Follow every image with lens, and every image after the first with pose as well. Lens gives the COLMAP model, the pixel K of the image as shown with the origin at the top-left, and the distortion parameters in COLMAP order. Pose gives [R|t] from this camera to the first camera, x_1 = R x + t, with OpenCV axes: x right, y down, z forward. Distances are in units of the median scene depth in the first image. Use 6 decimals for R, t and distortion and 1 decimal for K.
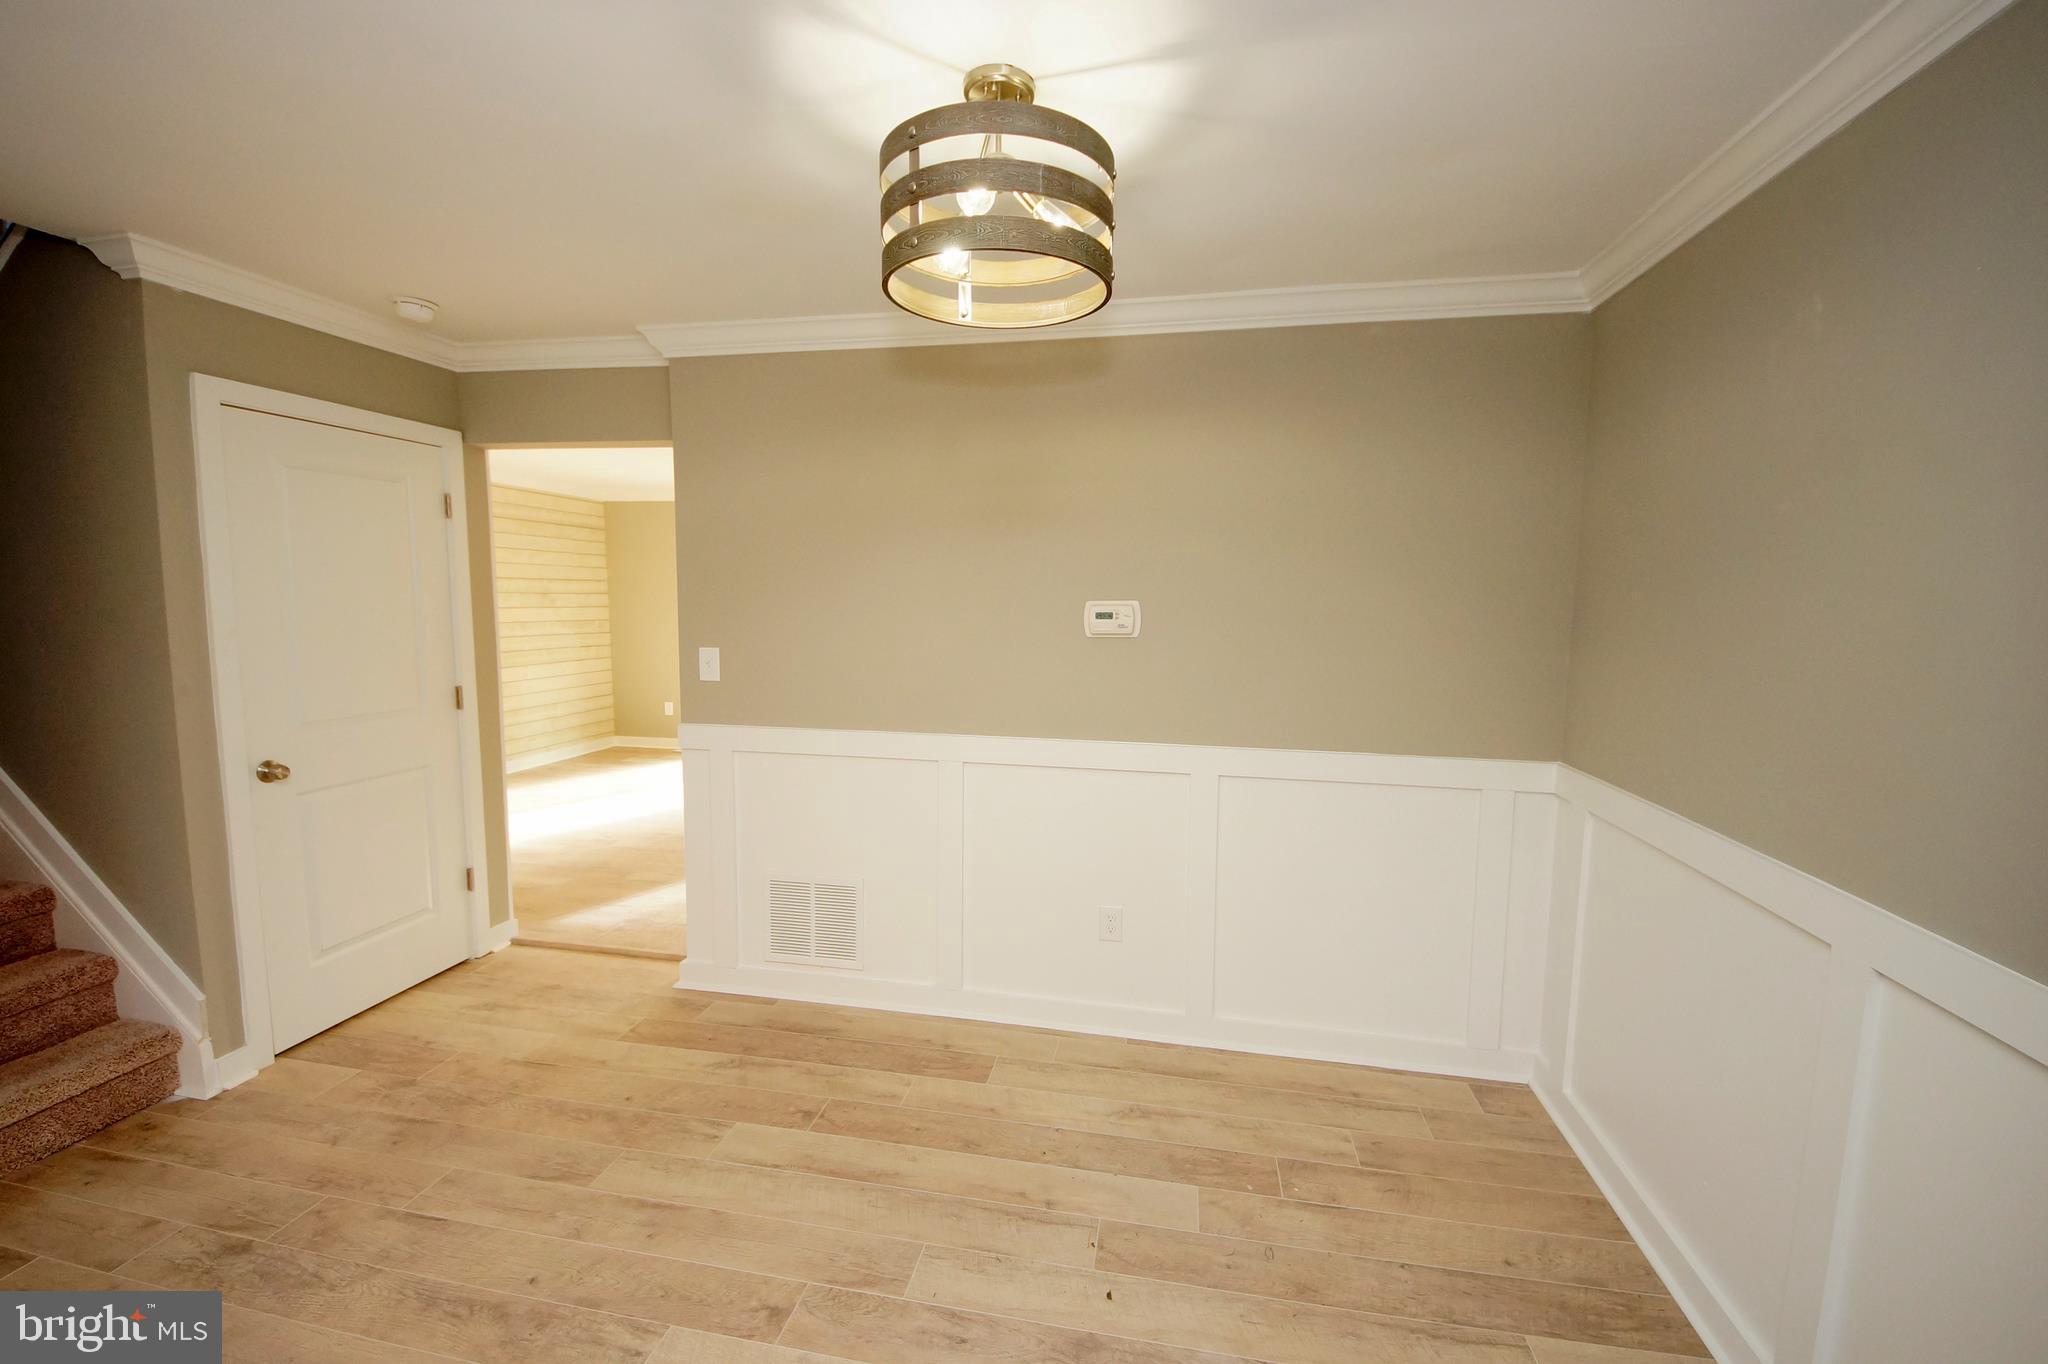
lens RADIAL K [[824.0, 0, 1020.8], [0, 824.0, 677.3], [0, 0, 1]] dist [0.030785, -0.024432]
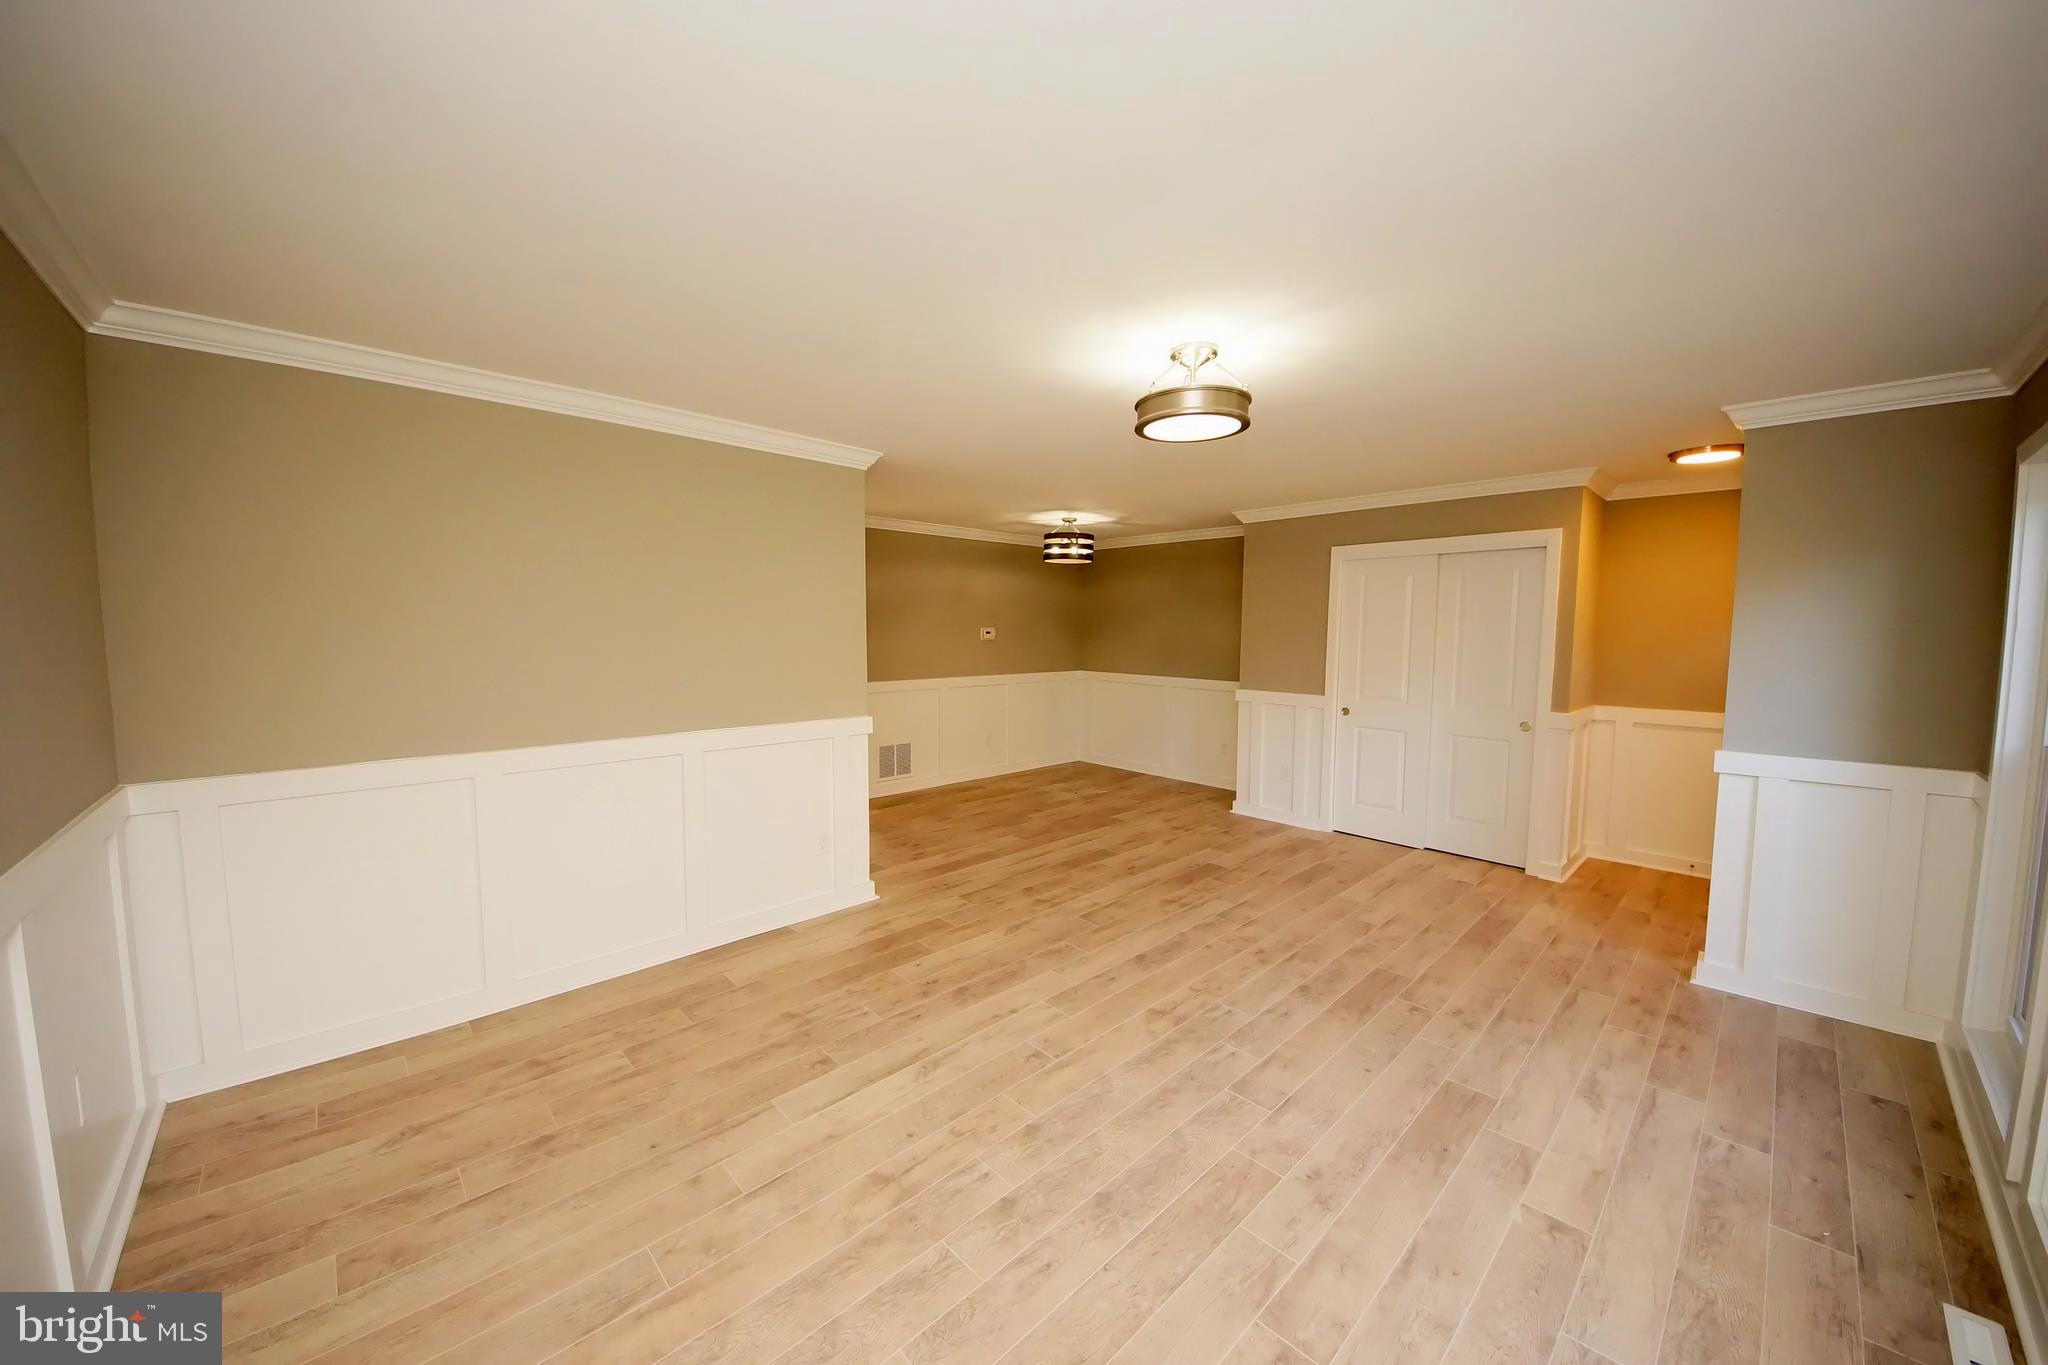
lens RADIAL K [[724.9, 0, 1023.4], [0, 724.9, 678.5], [0, 0, 1]] dist [0.039151, -0.027609]
pose [[0.579388, -0.068306, 0.812184, -2.078482], [0.078919, 0.996501, 0.027509, 0.032675], [-0.811222, 0.048158, 0.582752, -0.658853]]
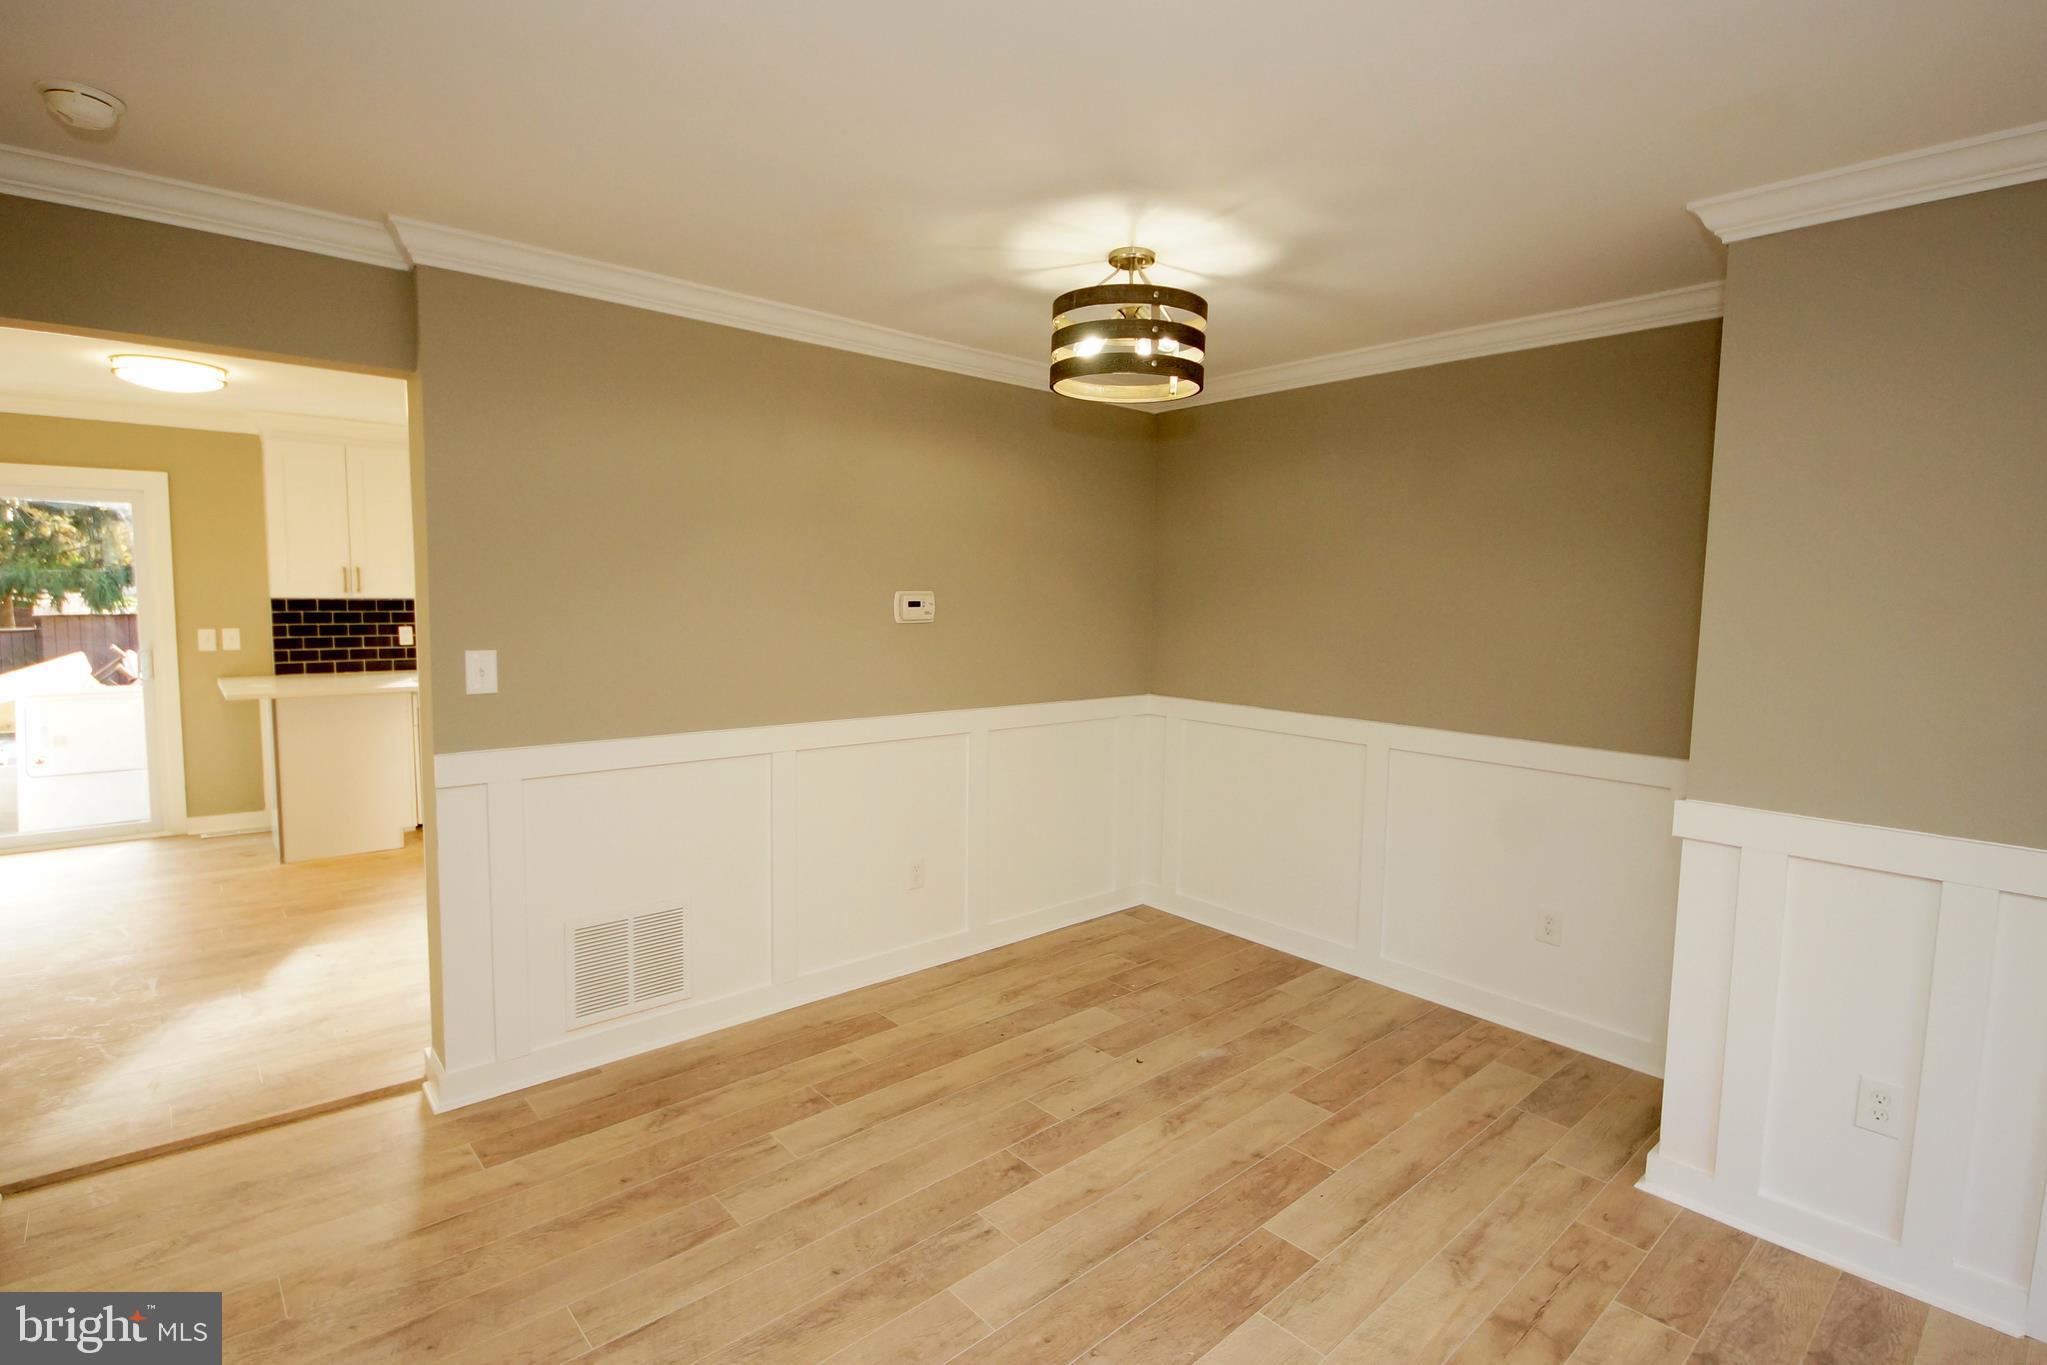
lens RADIAL K [[975.3, 0, 1023.5], [0, 975.3, 682.5], [0, 0, 1]] dist [-0.002406, -0.000889]
pose [[0.606437, -0.073791, 0.791700, -0.939233], [0.067038, 0.996884, 0.041565, -0.012728], [-0.792300, 0.027868, 0.609495, 0.057137]]
